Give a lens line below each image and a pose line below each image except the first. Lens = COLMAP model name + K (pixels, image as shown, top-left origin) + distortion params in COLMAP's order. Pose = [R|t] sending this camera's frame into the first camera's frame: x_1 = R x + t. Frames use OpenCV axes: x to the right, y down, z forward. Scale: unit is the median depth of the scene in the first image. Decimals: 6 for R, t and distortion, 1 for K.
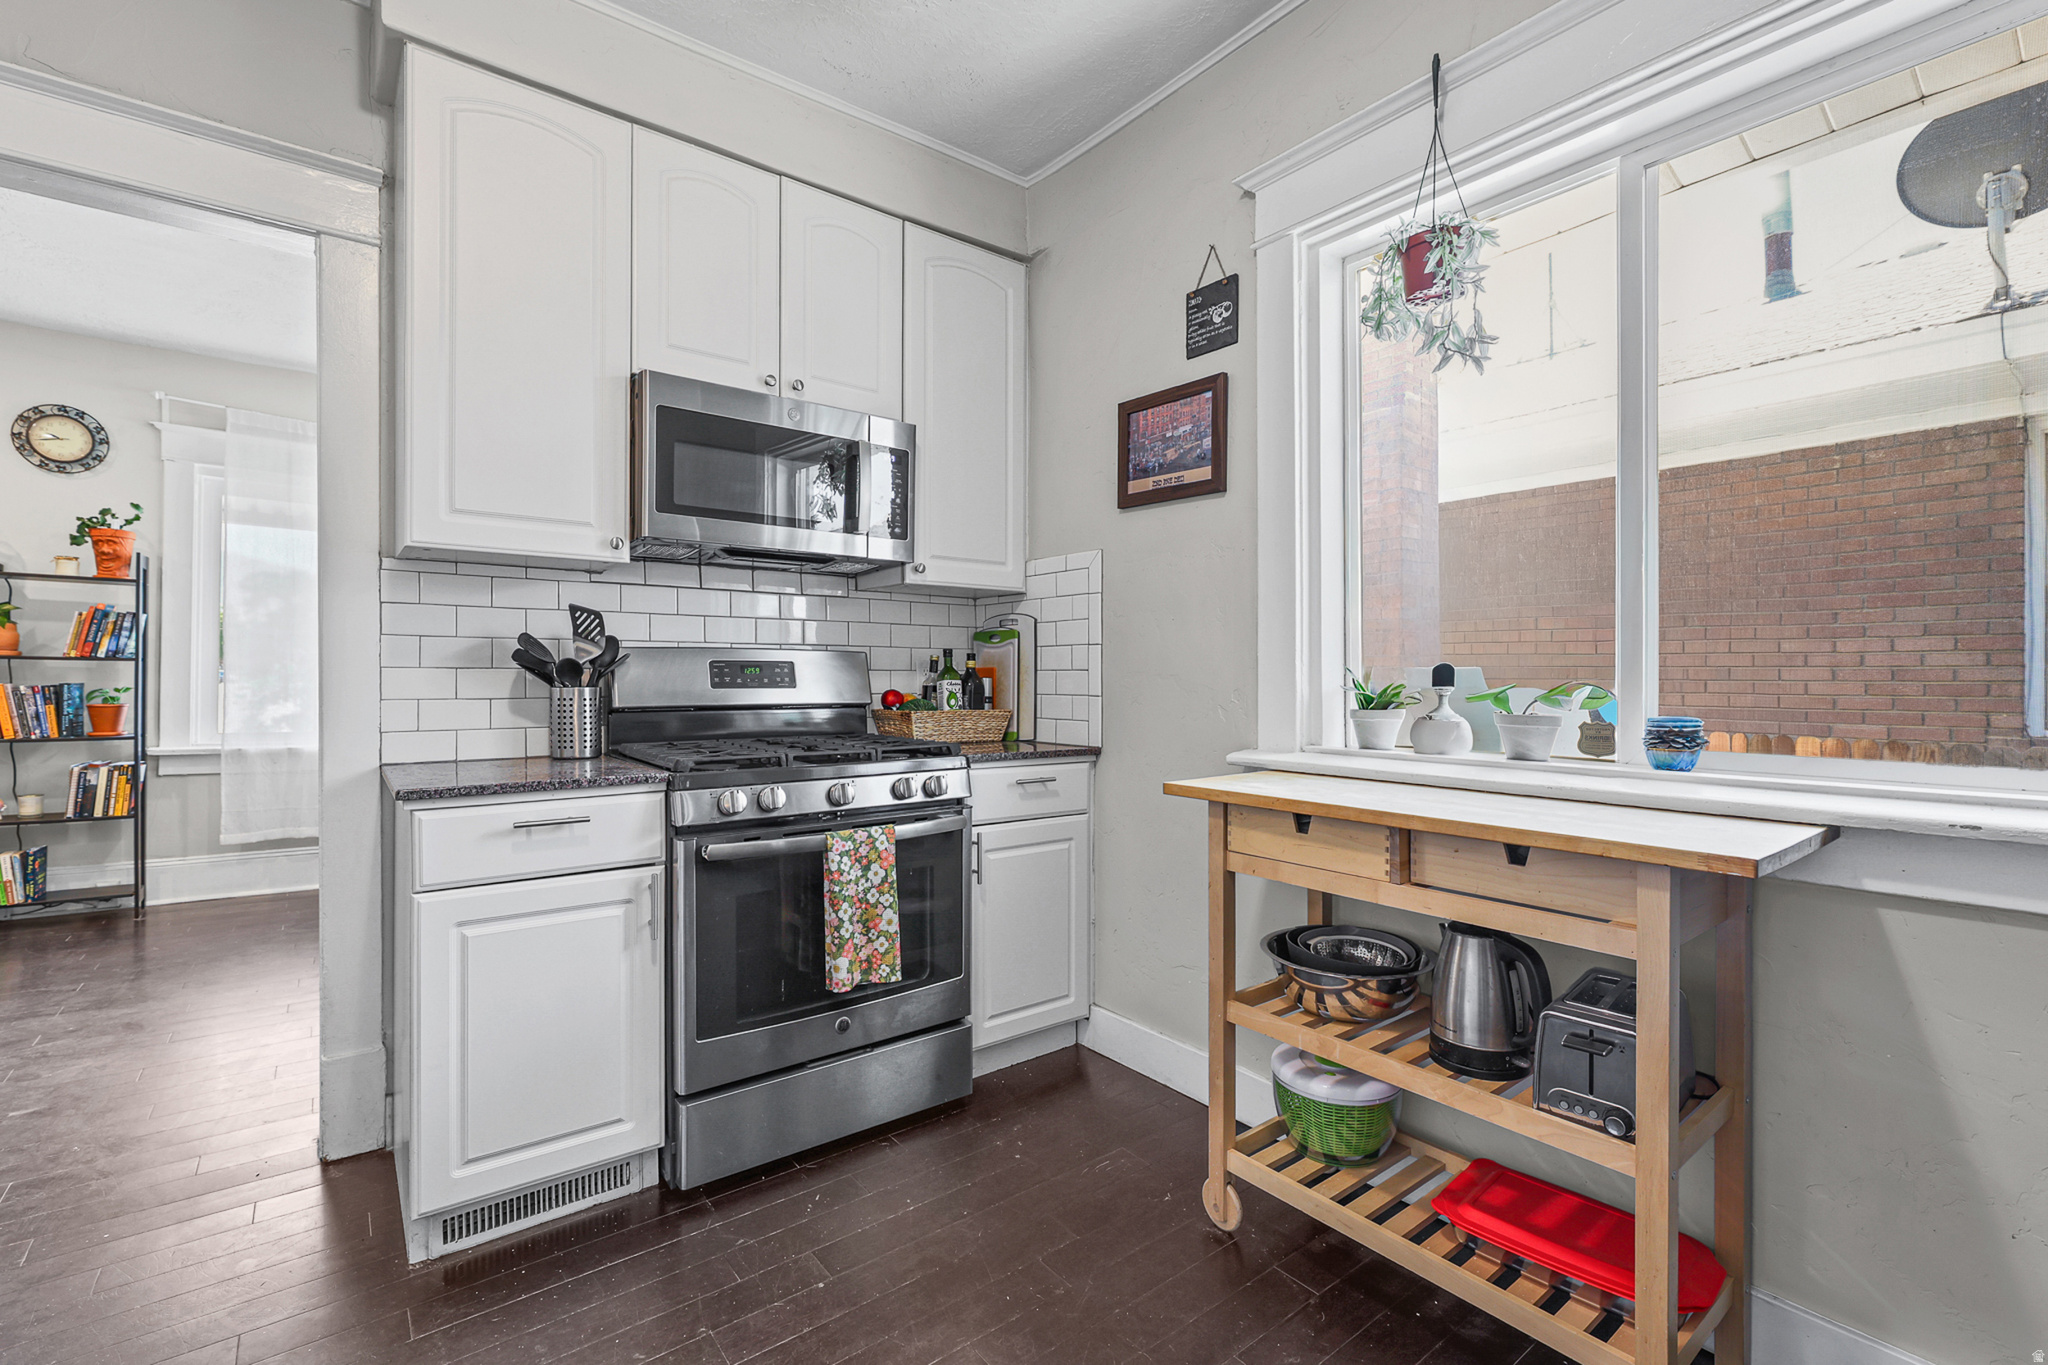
lens RADIAL K [[902.1, 0, 1025.8], [0, 902.1, 676.9], [0, 0, 1]] dist [0.001609, -0.000092]
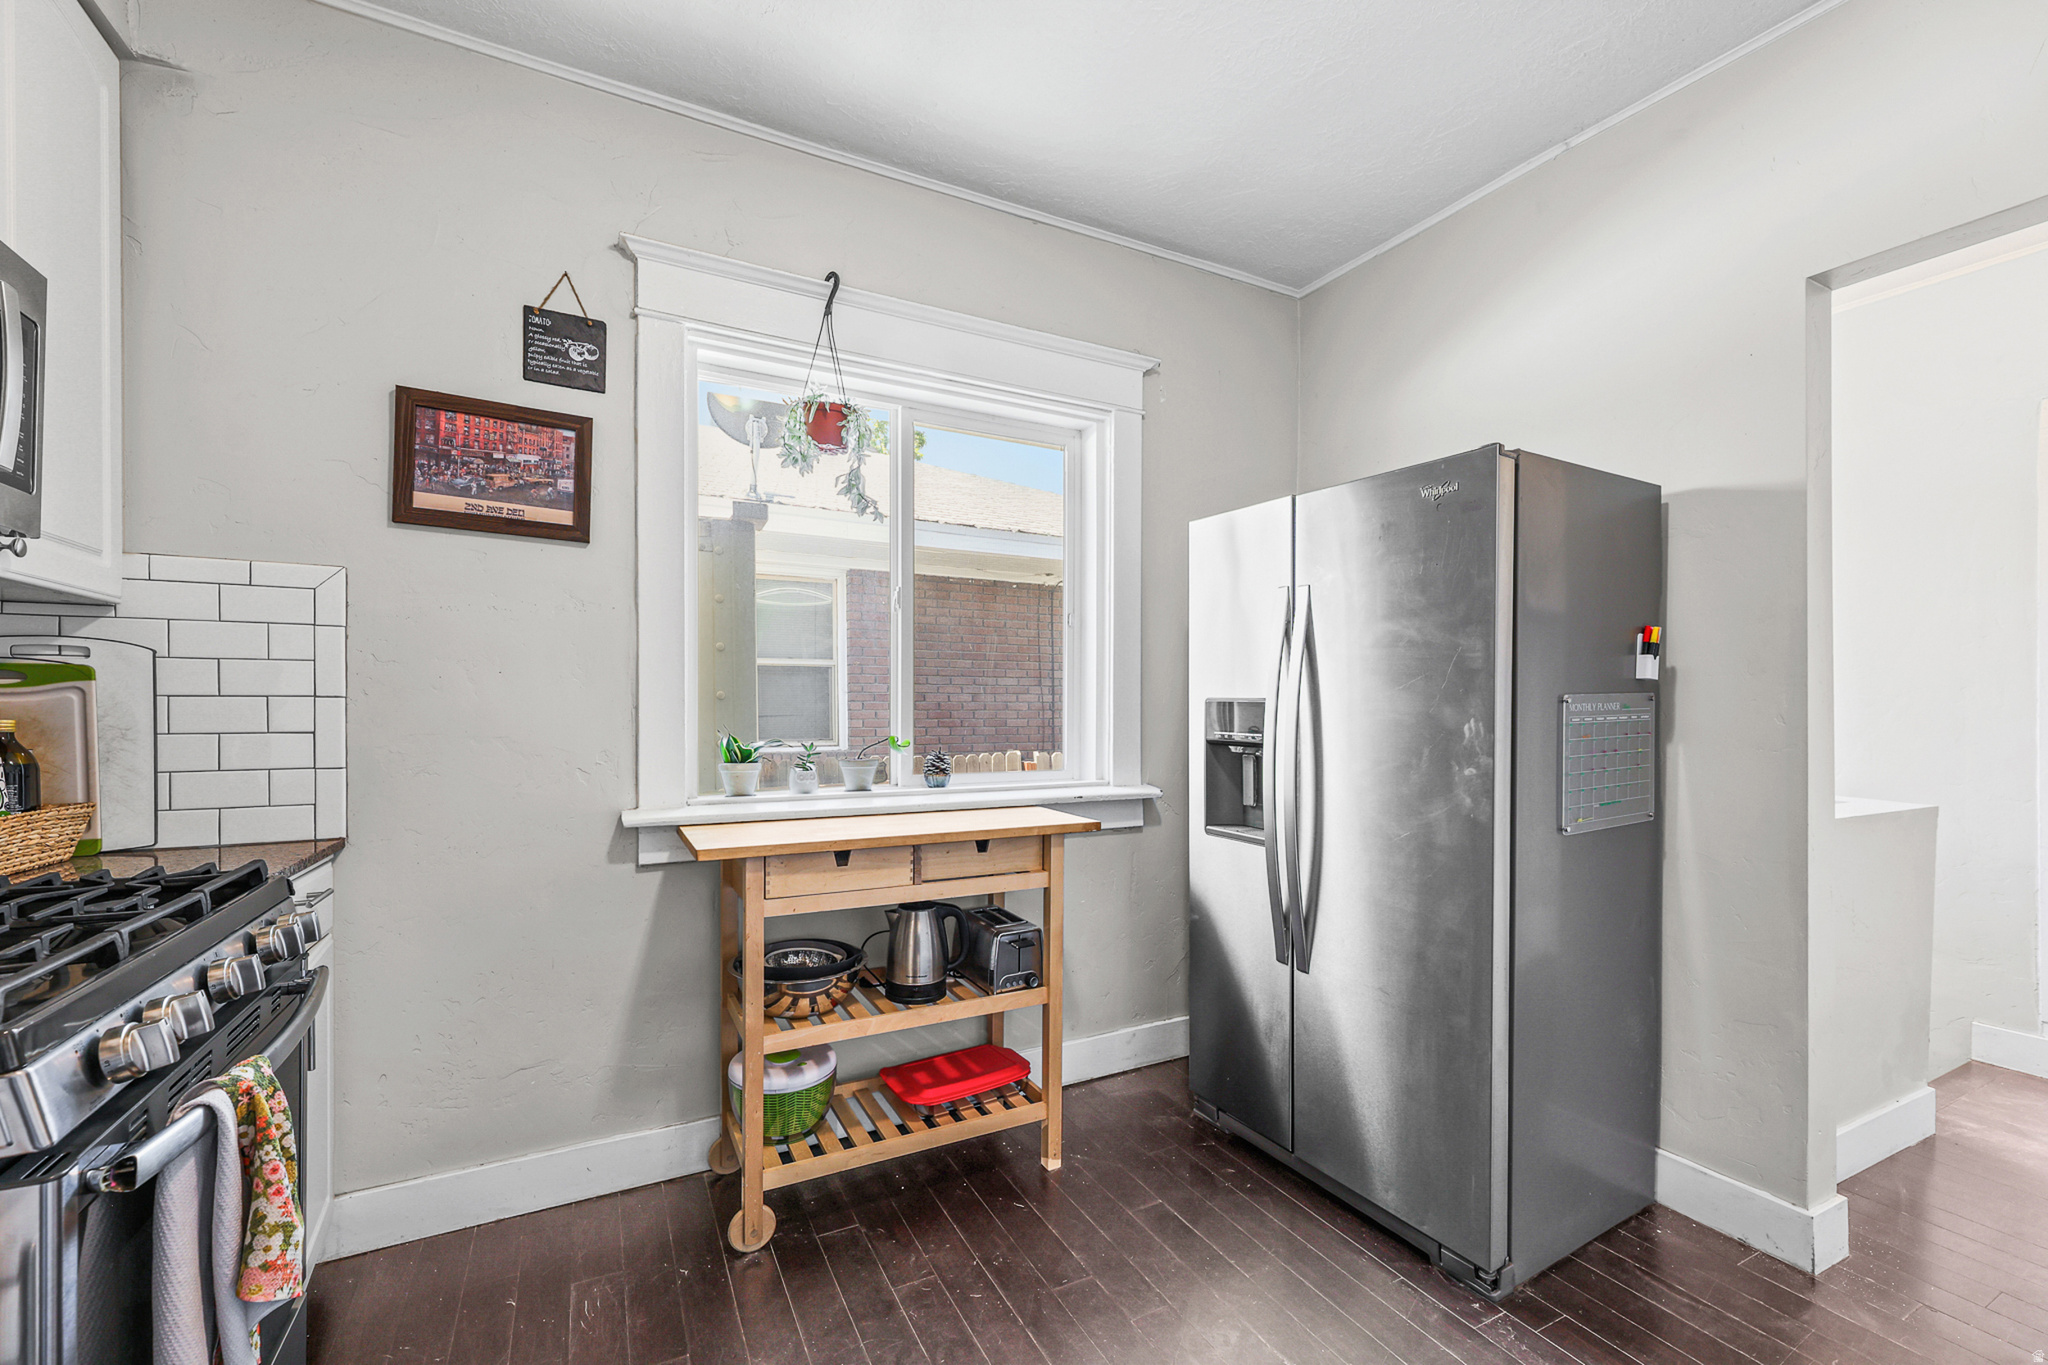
lens RADIAL K [[831.8, 0, 1027.6], [0, 831.8, 695.4], [0, 0, 1]] dist [0.001498, 0.000390]
pose [[0.176060, 0.009464, 0.984334, -0.560272], [-0.002622, 0.999955, -0.009146, -0.037799], [-0.984376, -0.000971, 0.176077, 0.390103]]
